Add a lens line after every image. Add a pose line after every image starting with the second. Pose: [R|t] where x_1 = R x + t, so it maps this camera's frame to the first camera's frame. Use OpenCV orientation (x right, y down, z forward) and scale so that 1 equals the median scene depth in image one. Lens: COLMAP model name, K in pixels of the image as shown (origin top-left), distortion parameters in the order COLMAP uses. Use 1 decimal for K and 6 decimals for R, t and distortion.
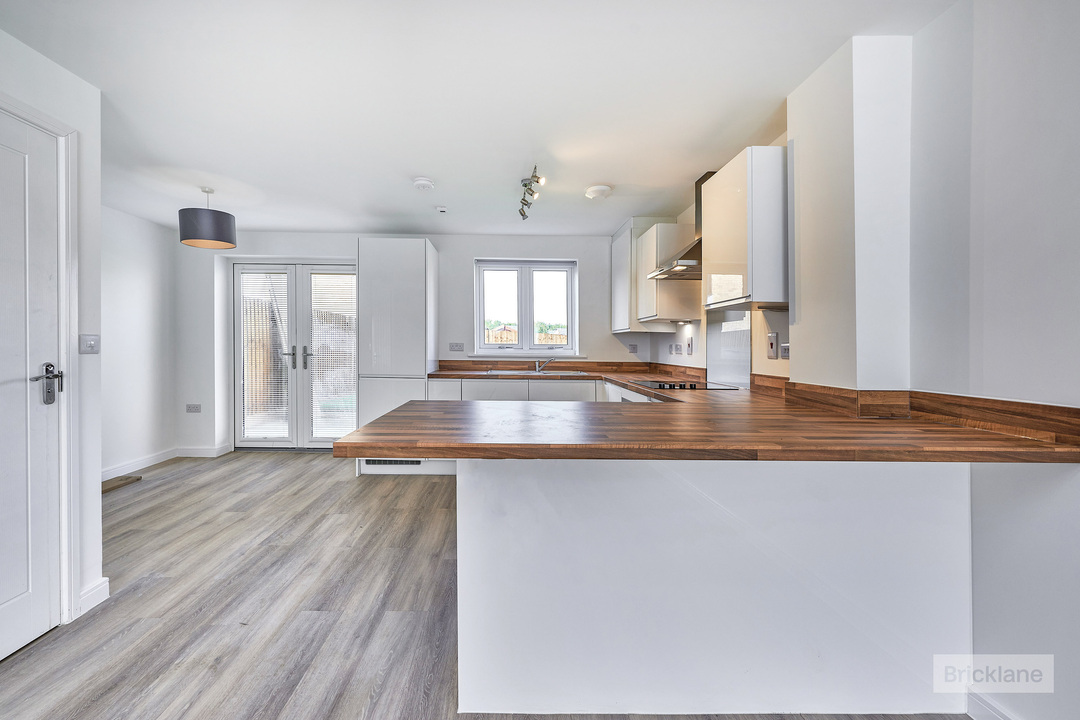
lens RADIAL K [[445.4, 0, 510.4], [0, 445.4, 340.3], [0, 0, 1]] dist [0.003689, 0.000839]
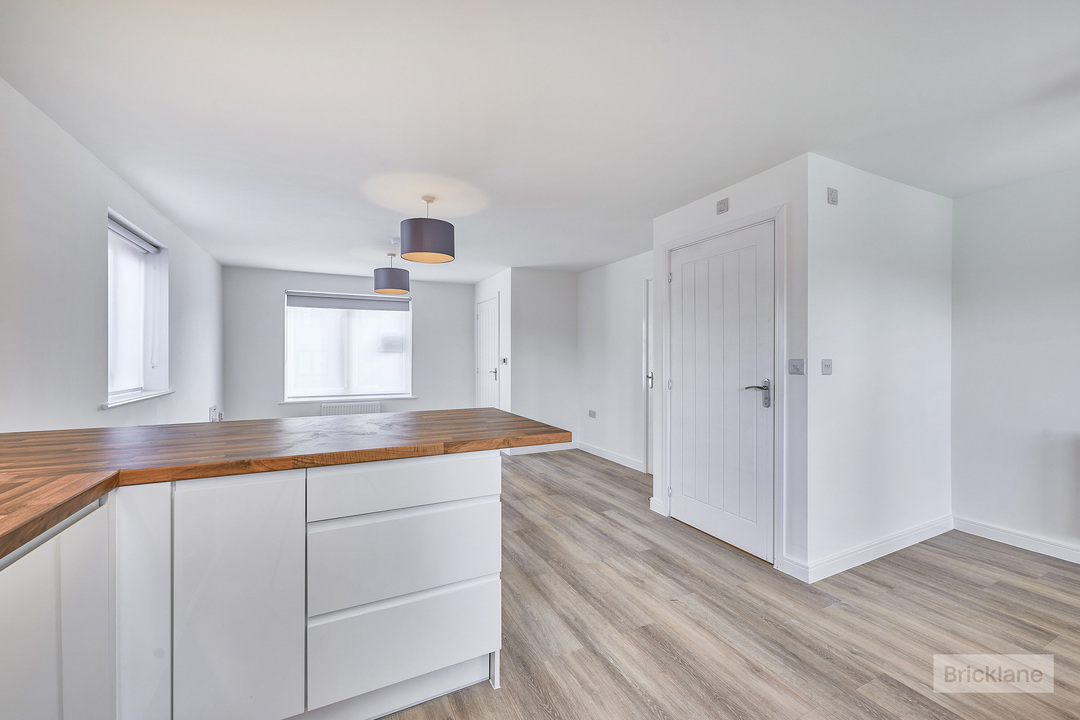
lens RADIAL K [[431.2, 0, 553.8], [0, 431.2, 352.0], [0, 0, 1]] dist [0.000428, 0.000464]
pose [[-0.893106, -0.010958, -0.449712, 0.147101], [0.002545, 0.999564, -0.029412, 0.015354], [0.449838, -0.027412, -0.892689, 1.410902]]
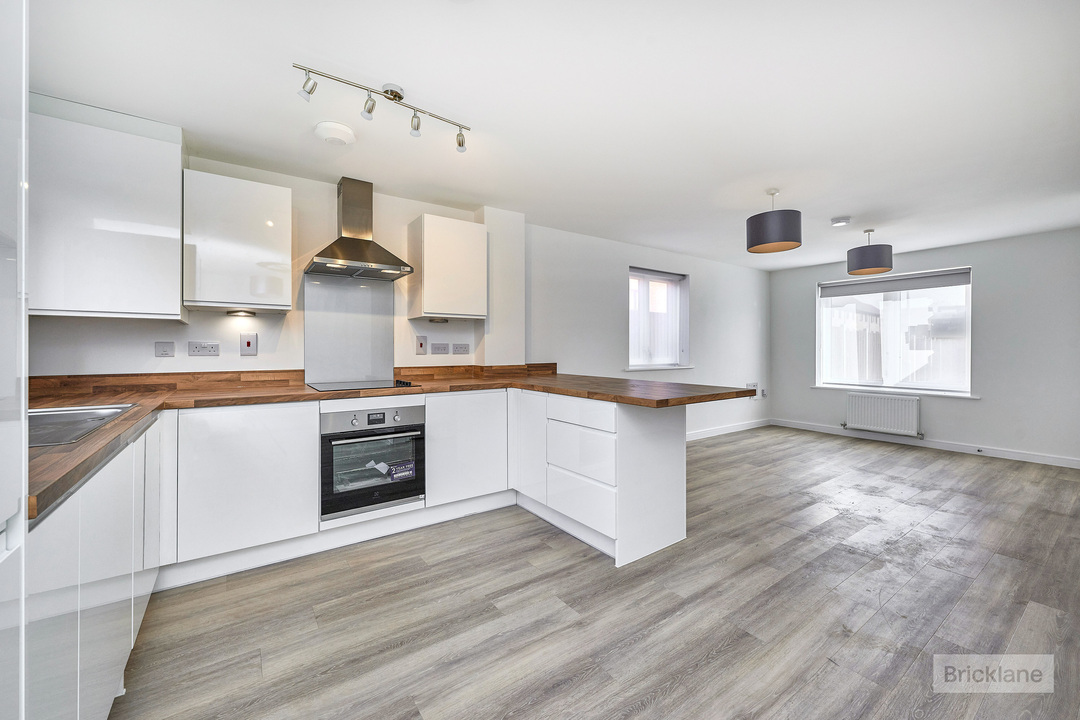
lens RADIAL K [[431.2, 0, 535.8], [0, 431.2, 346.5], [0, 0, 1]] dist [0.000428, 0.000464]
pose [[-0.574871, -0.002617, 0.818240, -0.714970], [-0.014191, 0.999876, -0.006772, 0.020901], [-0.818121, -0.015505, -0.574838, 1.481783]]
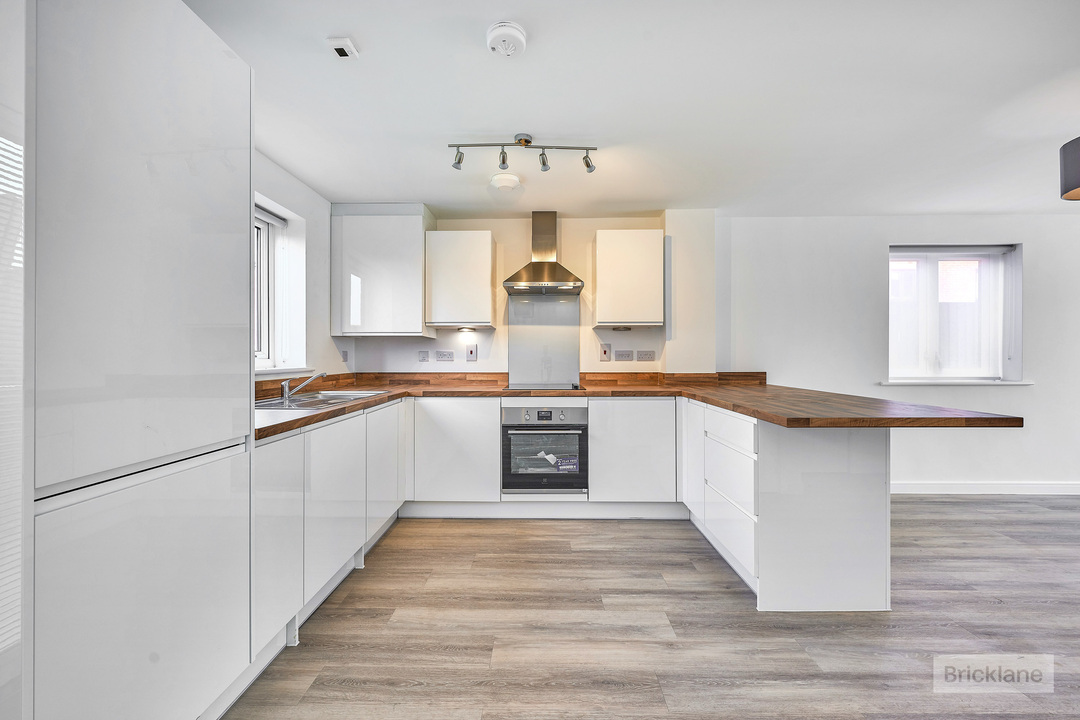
lens RADIAL K [[431.2, 0, 537.1], [0, 431.2, 358.1], [0, 0, 1]] dist [0.000428, 0.000464]
pose [[0.017434, -0.014040, 0.999749, -0.854875], [-0.011260, 0.999835, 0.014237, 0.013619], [-0.999785, -0.011506, 0.017273, 1.203886]]
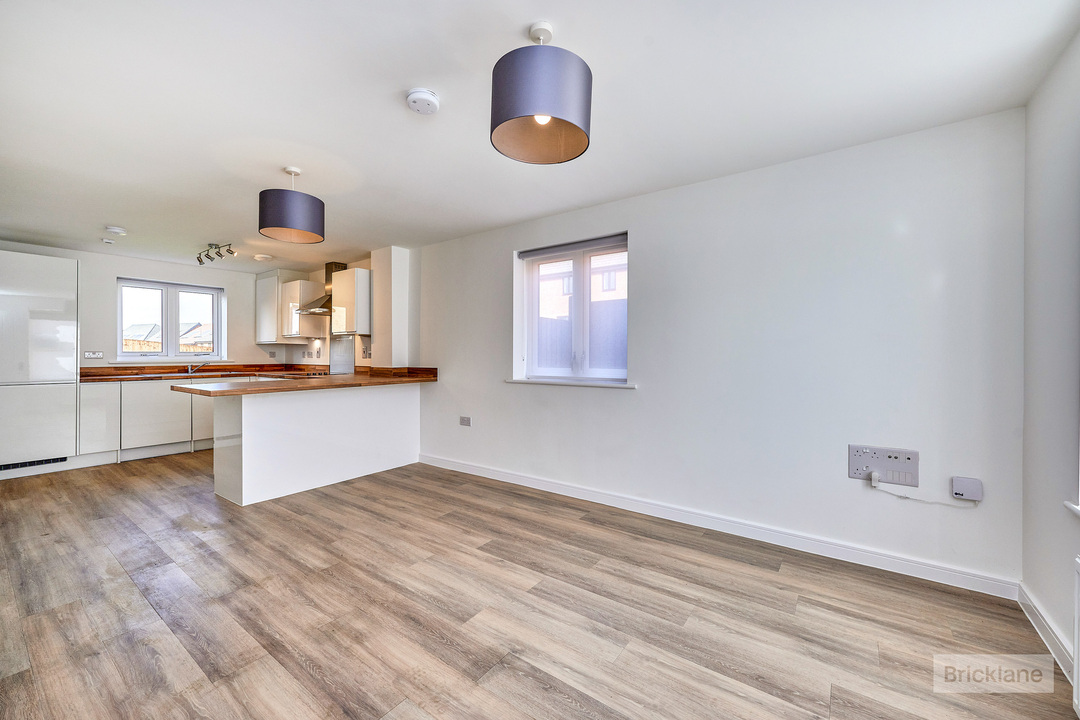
lens RADIAL K [[431.2, 0, 545.8], [0, 431.2, 354.4], [0, 0, 1]] dist [0.000428, 0.000464]
pose [[0.594848, -0.010716, 0.803767, -0.570345], [-0.004014, 0.999859, 0.016301, -0.014910], [-0.803828, -0.012923, 0.594721, -0.951223]]
